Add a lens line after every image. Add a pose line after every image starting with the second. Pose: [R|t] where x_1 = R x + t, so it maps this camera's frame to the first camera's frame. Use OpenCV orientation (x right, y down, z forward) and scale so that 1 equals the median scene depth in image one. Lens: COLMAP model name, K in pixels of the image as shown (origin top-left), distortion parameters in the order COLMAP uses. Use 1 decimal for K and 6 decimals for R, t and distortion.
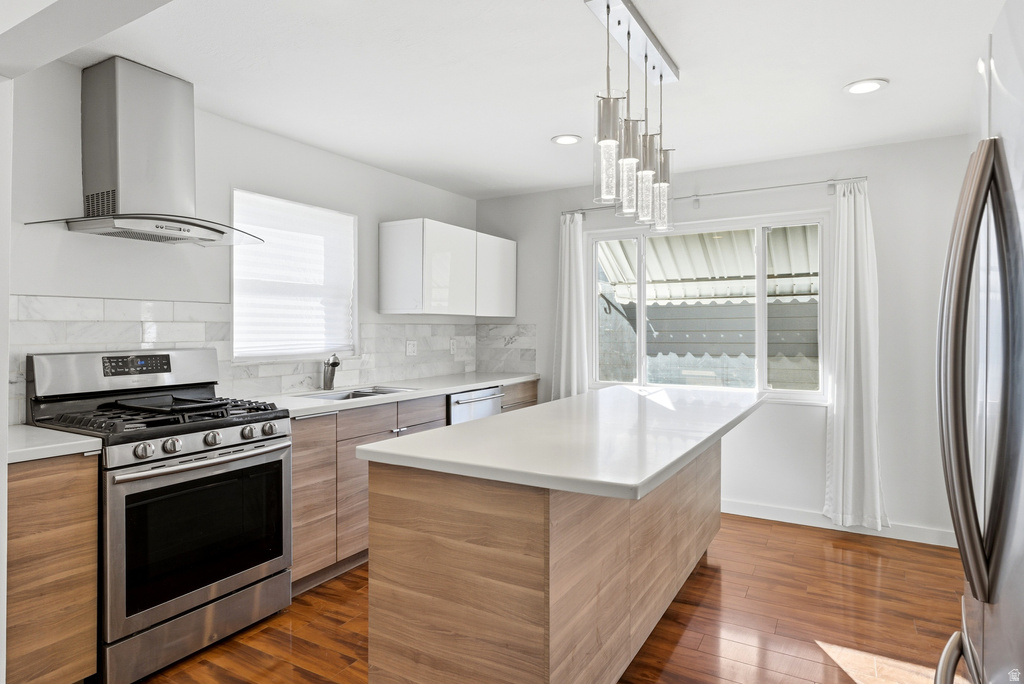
lens RADIAL K [[582.8, 0, 518.3], [0, 582.8, 326.8], [0, 0, 1]] dist [-0.005176, -0.002171]
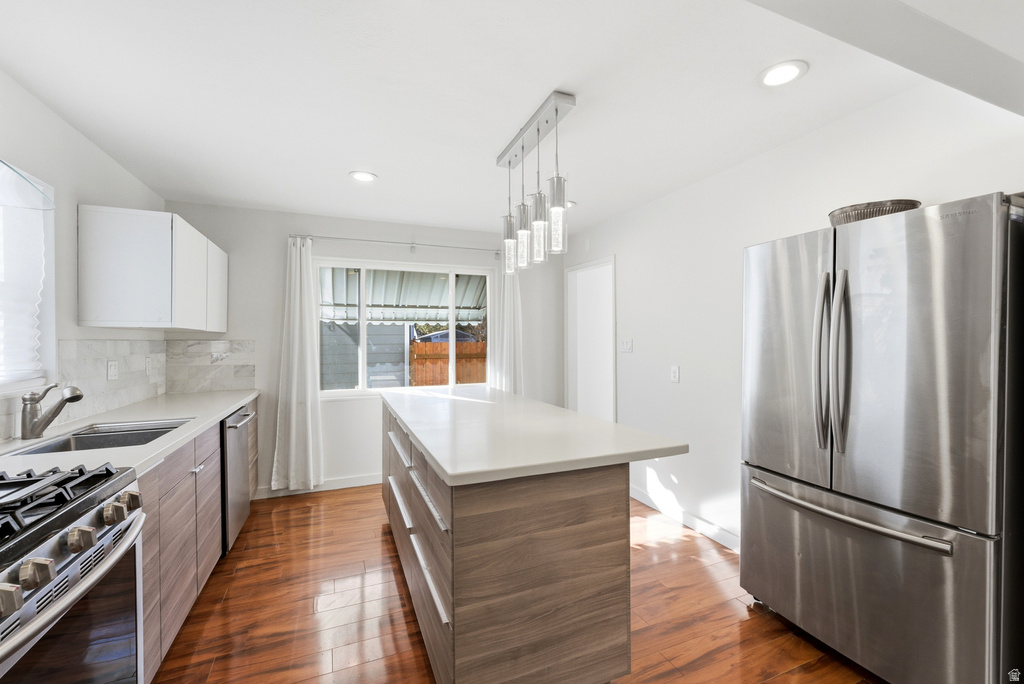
lens RADIAL K [[432.7, 0, 517.7], [0, 432.7, 342.7], [0, 0, 1]] dist [0.000547, 0.000409]
pose [[0.599814, -0.003473, 0.800132, -0.320520], [0.000329, 0.999992, 0.004094, -0.003255], [-0.800139, -0.002192, 0.599810, 0.207014]]
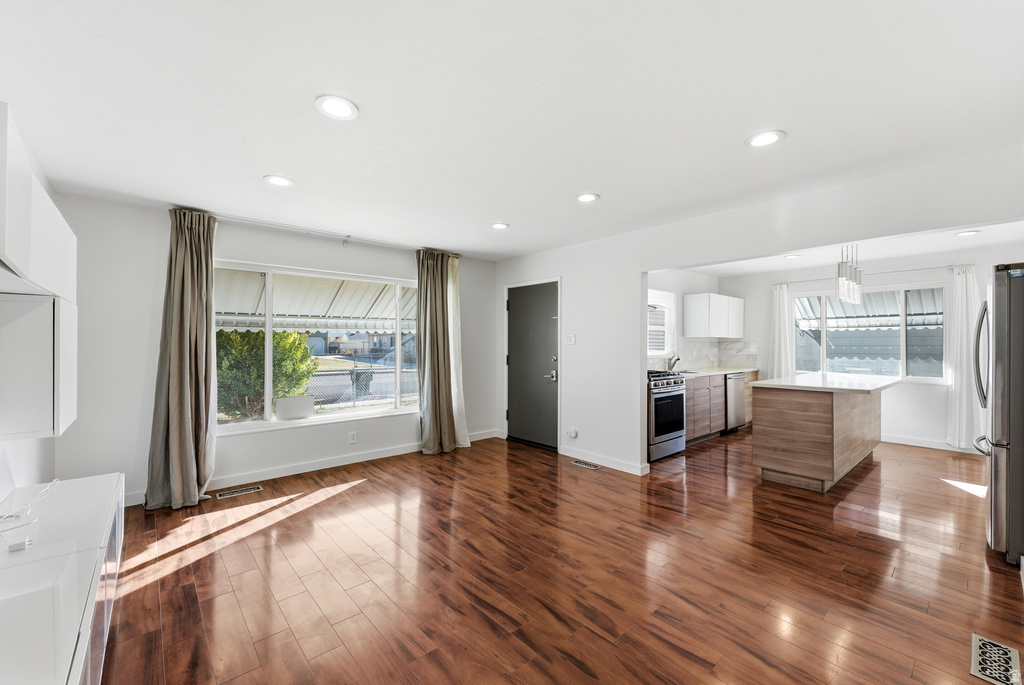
lens RADIAL K [[420.3, 0, 514.5], [0, 420.3, 341.1], [0, 0, 1]] dist [0.000180, 0.000614]
pose [[0.947033, -0.001793, -0.321130, -0.307117], [0.000495, 0.999991, -0.004122, -0.001528], [0.321135, 0.003745, 0.947026, -0.628573]]
